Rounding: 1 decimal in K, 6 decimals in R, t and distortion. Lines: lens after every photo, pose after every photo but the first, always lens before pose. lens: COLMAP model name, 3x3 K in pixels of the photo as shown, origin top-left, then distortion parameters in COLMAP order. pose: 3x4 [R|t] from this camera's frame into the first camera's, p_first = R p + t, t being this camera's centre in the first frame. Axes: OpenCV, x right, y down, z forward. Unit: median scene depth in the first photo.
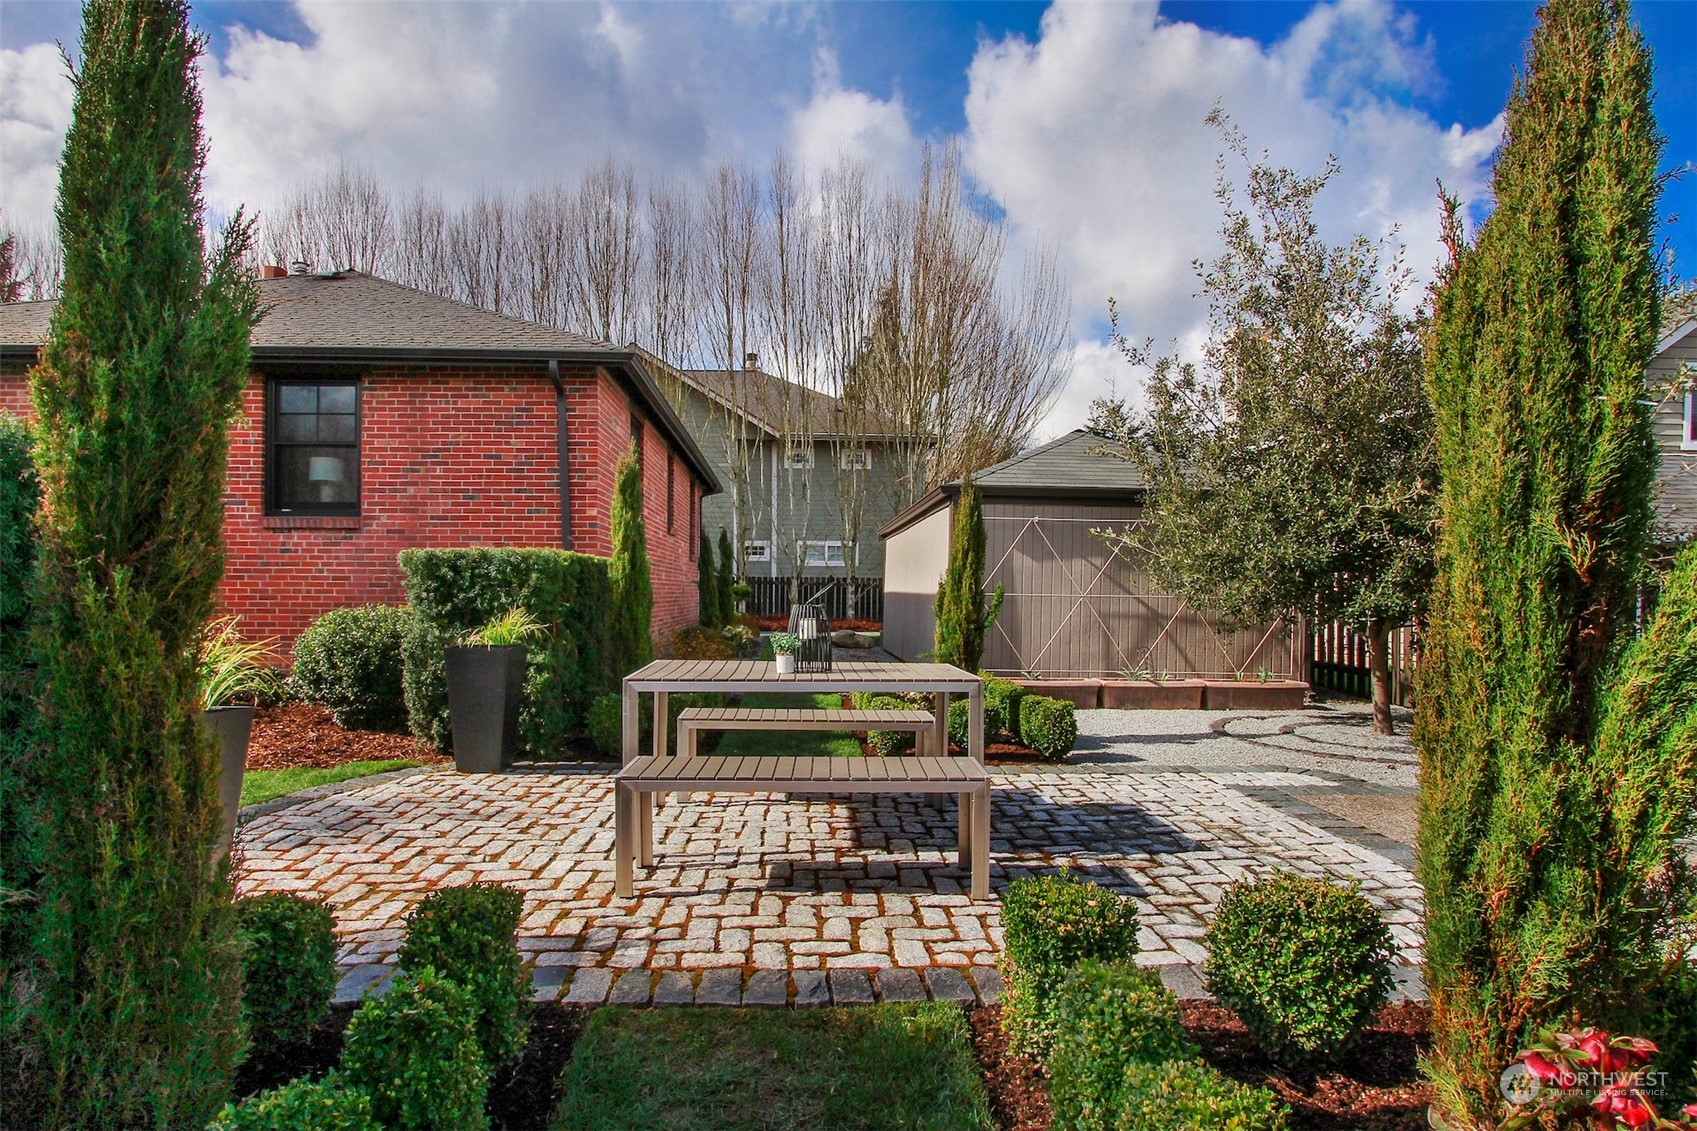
lens RADIAL K [[935.5, 0, 842.4], [0, 935.5, 577.4], [0, 0, 1]] dist [-0.016249, 0.000322]
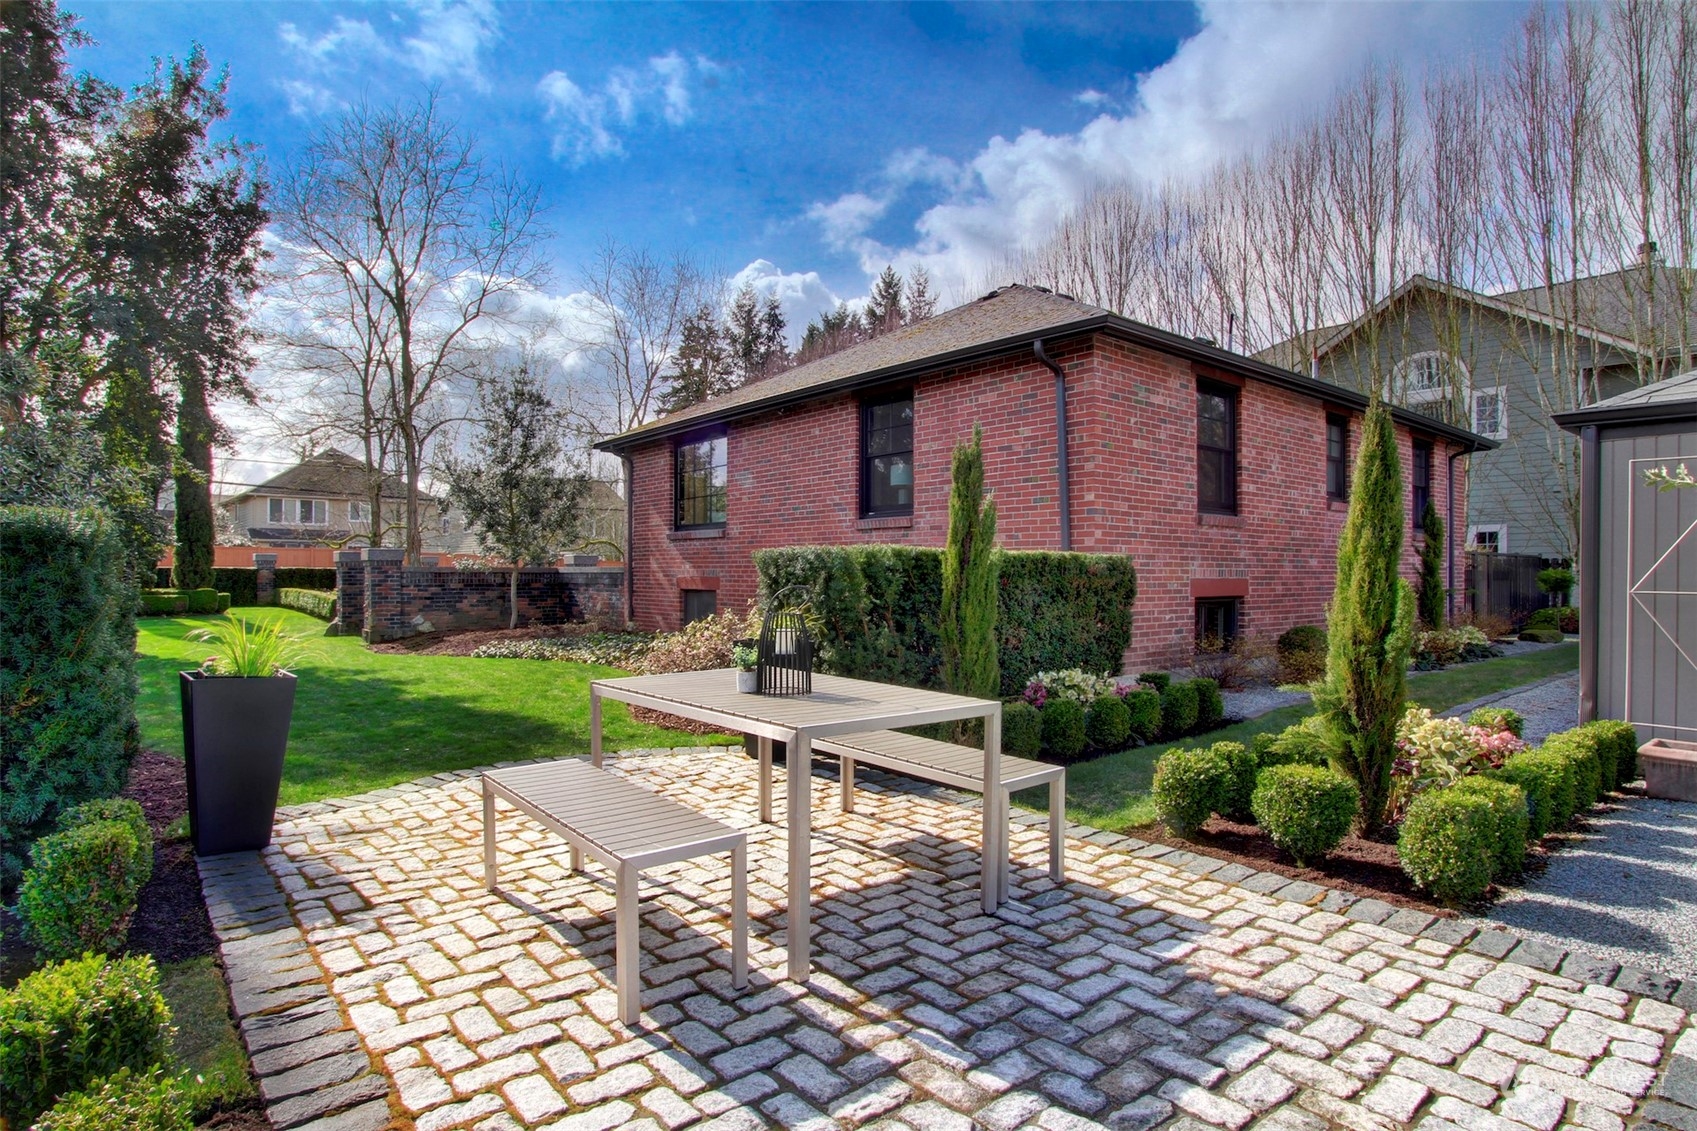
lens RADIAL K [[935.5, 0, 844.9], [0, 935.5, 566.0], [0, 0, 1]] dist [-0.016249, 0.000322]
pose [[0.587790, -0.008435, -0.808970, 0.743495], [0.014565, 0.999894, 0.000157, -0.014121], [0.808883, -0.011875, 0.587850, 0.617277]]
